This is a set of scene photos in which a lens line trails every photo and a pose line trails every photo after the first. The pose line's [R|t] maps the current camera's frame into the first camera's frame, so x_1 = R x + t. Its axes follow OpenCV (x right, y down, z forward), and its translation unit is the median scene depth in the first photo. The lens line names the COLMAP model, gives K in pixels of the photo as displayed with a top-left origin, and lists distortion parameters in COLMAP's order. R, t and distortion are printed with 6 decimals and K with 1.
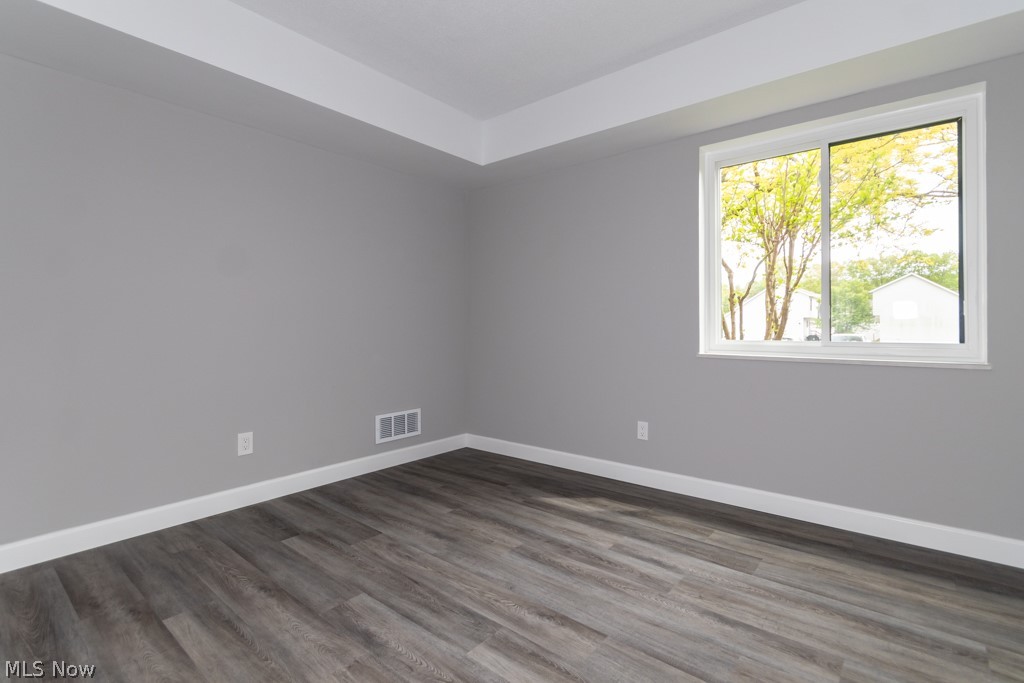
lens RADIAL K [[480.5, 0, 512.7], [0, 480.5, 335.4], [0, 0, 1]] dist [0.009120, -0.006969]
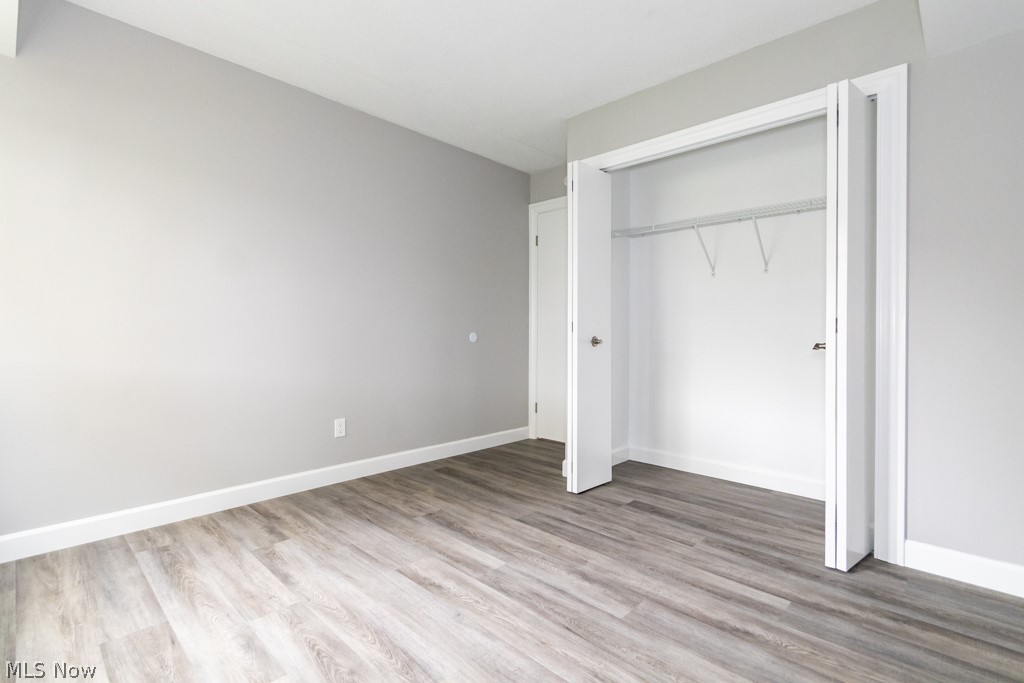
lens RADIAL K [[480.5, 0, 511.4], [0, 480.5, 335.8], [0, 0, 1]] dist [0.009120, -0.006969]
pose [[-0.997633, -0.004408, 0.068617, -0.172339], [-0.002763, 0.999707, 0.024044, -0.019739], [-0.068703, 0.023797, -0.997353, 2.003499]]
